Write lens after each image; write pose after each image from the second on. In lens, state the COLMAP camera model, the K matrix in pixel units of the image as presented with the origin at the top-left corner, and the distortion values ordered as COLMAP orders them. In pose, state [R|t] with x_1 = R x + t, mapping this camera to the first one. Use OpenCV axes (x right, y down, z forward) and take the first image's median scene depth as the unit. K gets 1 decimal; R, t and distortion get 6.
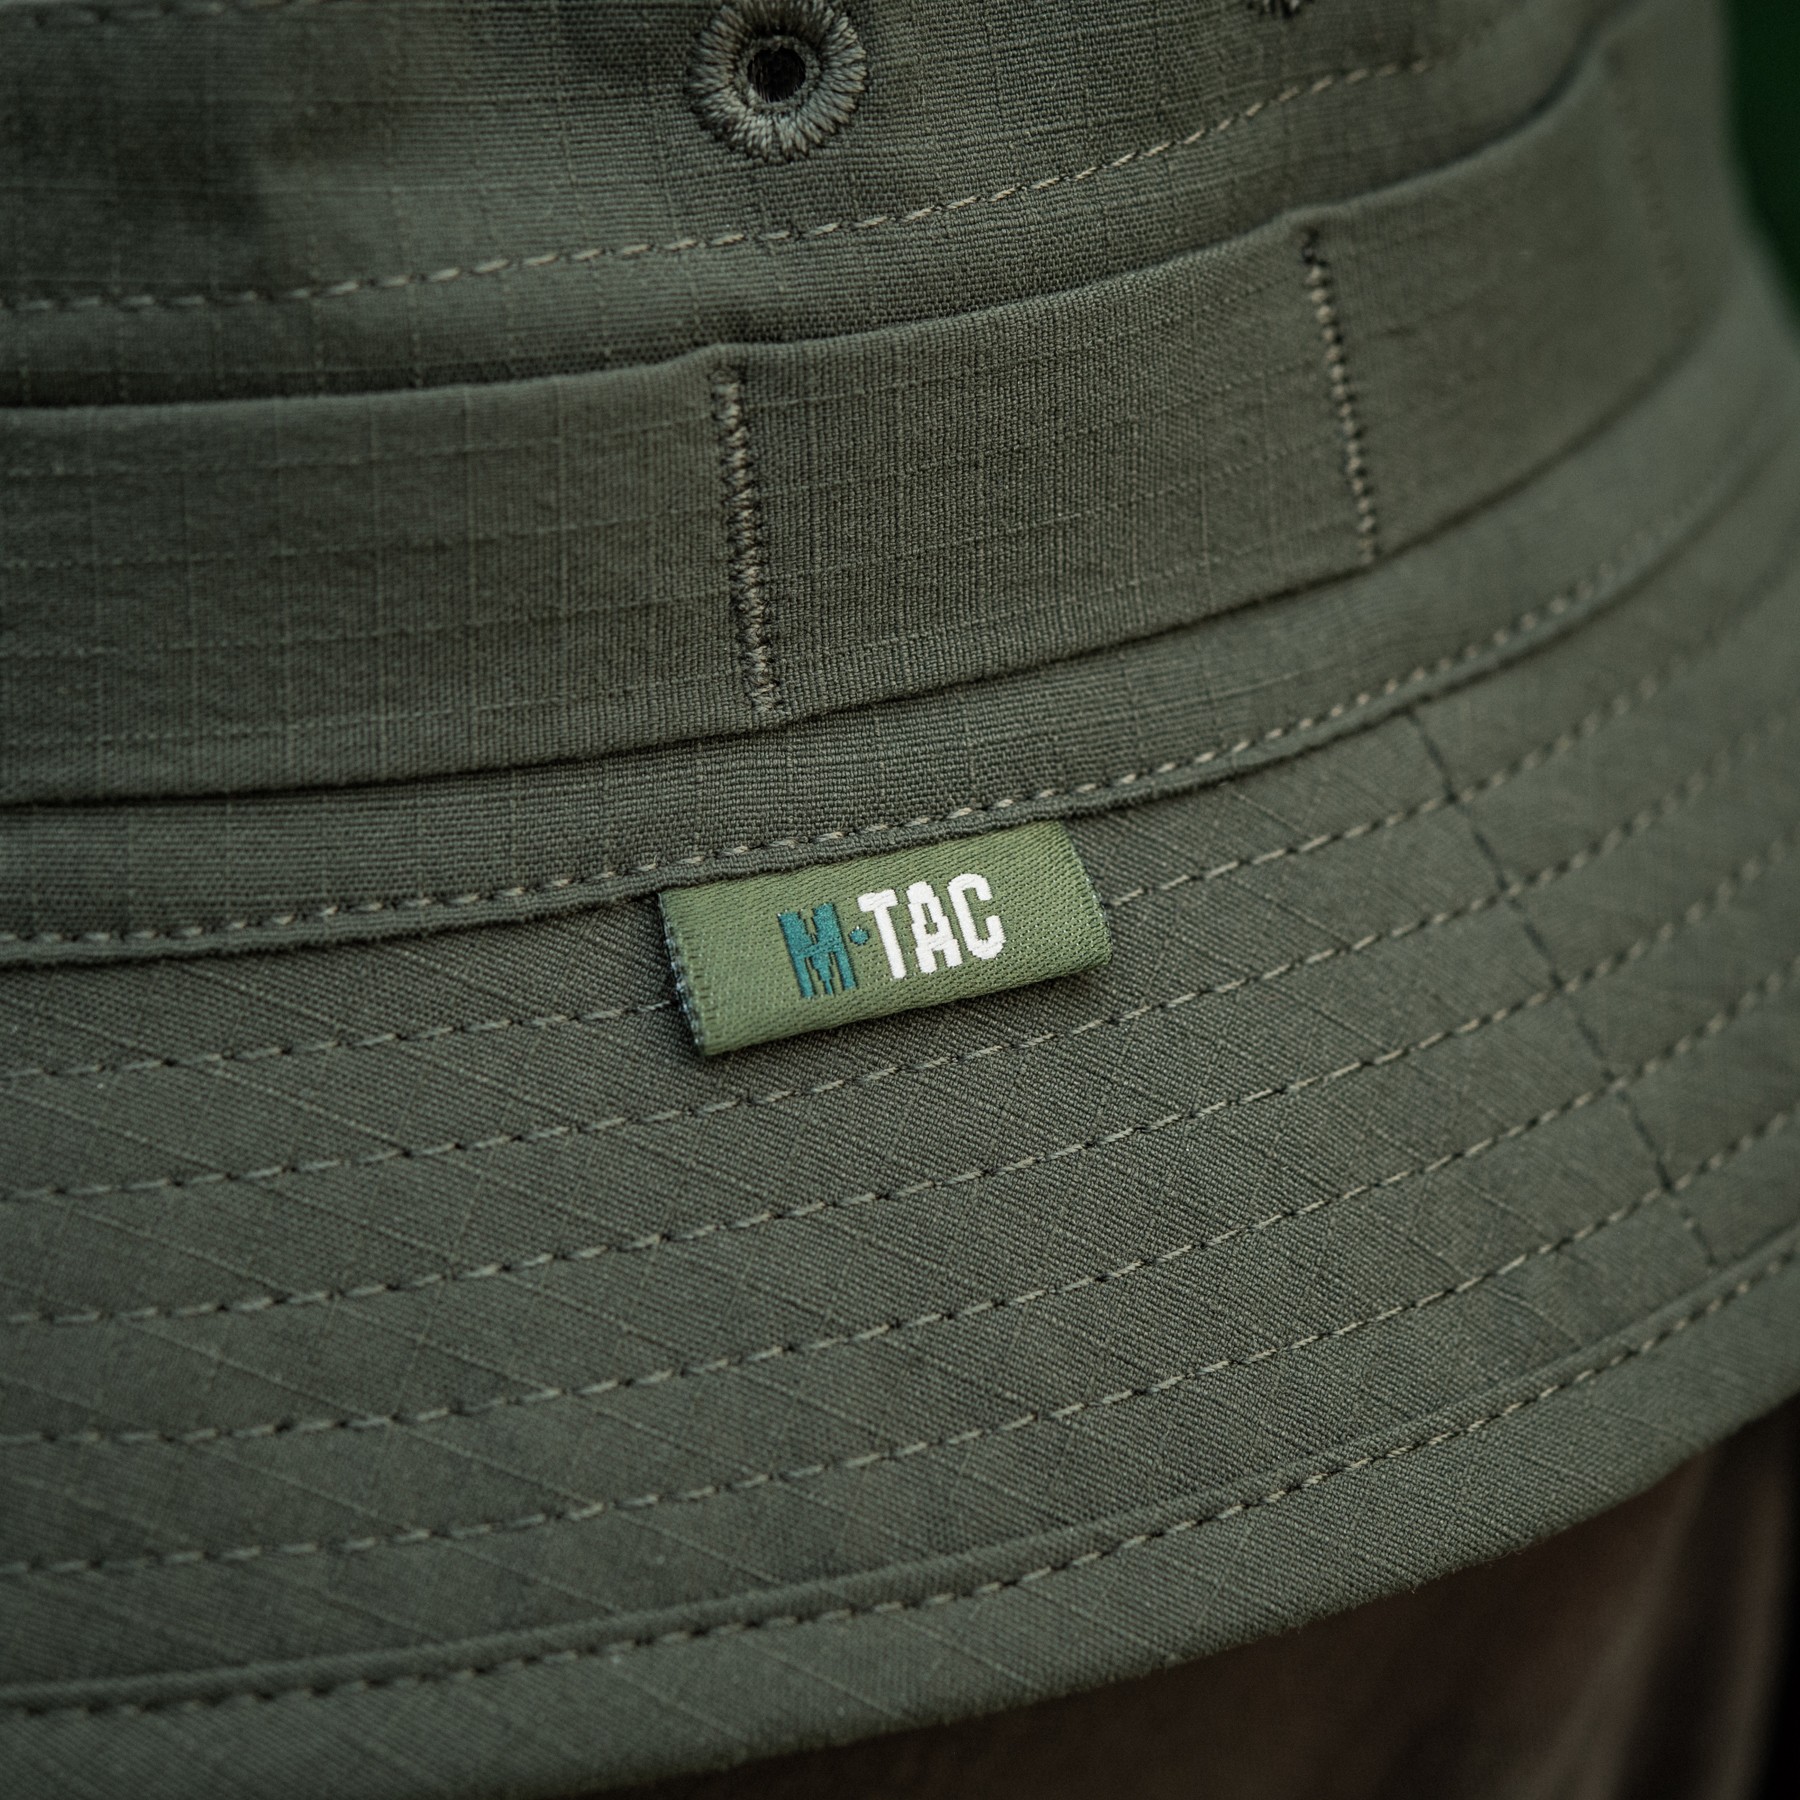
lens RADIAL K [[5636.1, 0, 899.7], [0, 5636.1, 1125.9], [0, 0, 1]] dist [-0.254163, 3.574146]
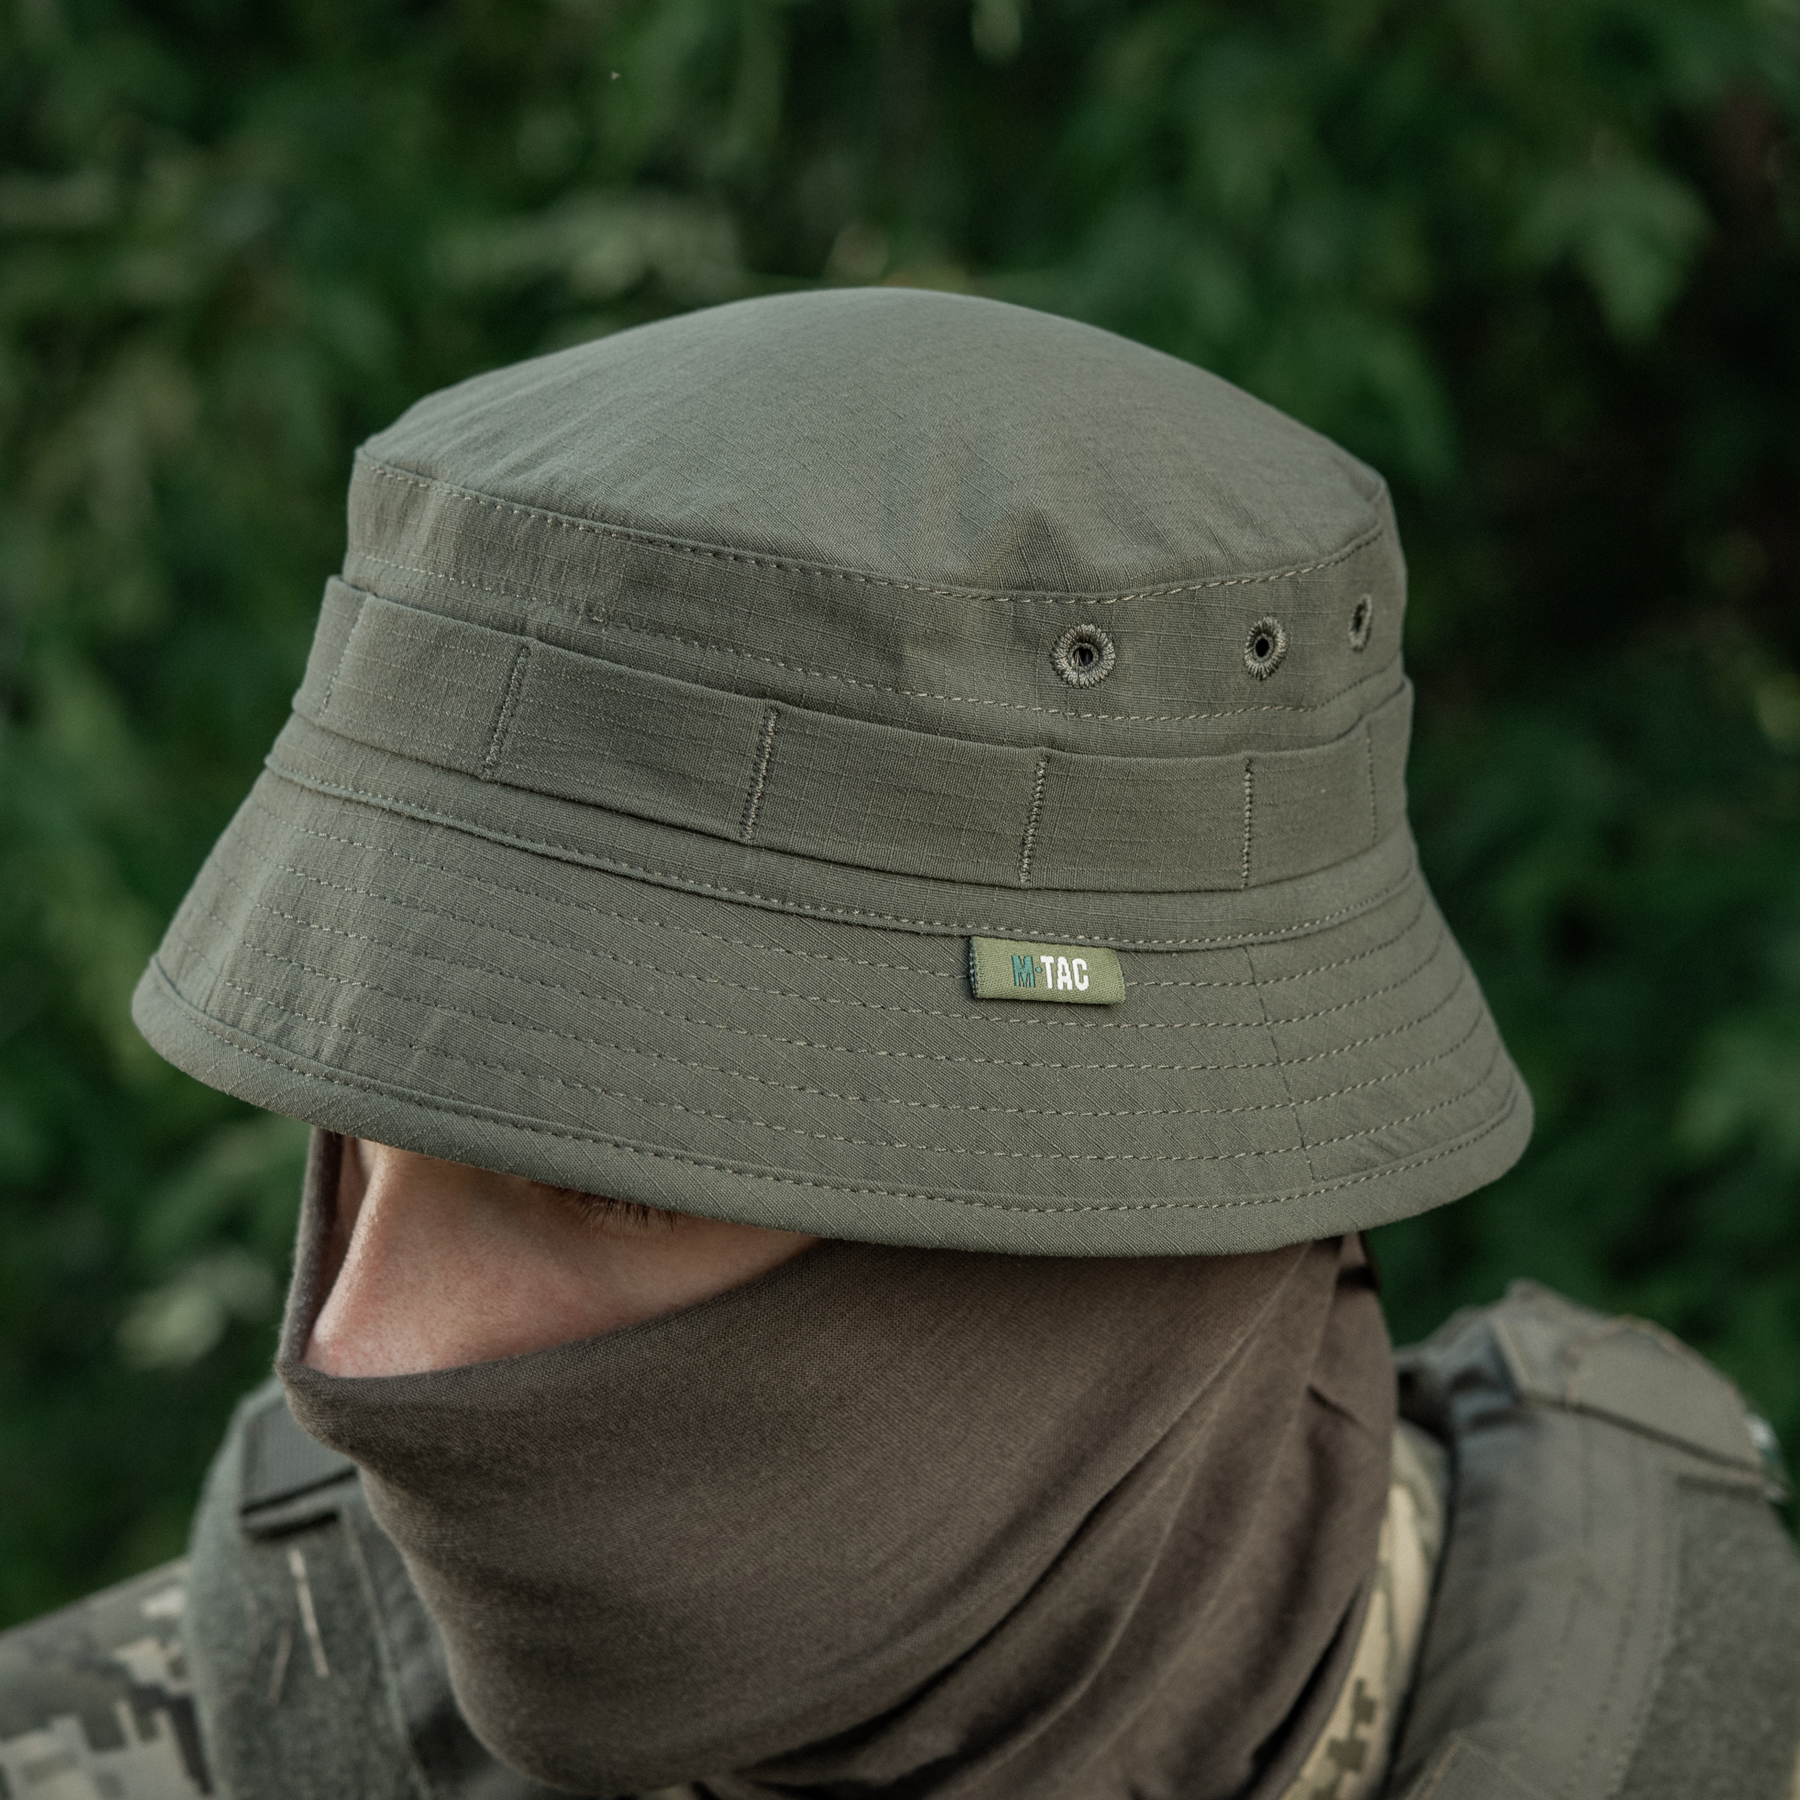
lens RADIAL K [[5553.1, 0, 900.0], [0, 5553.1, 900.0], [0, 0, 1]] dist [0.647339, 0.557255]
pose [[0.968041, 0.241135, 0.068925, -0.264867], [-0.230612, 0.963880, -0.133240, 0.306422], [-0.098564, 0.113087, 0.988684, -1.646427]]
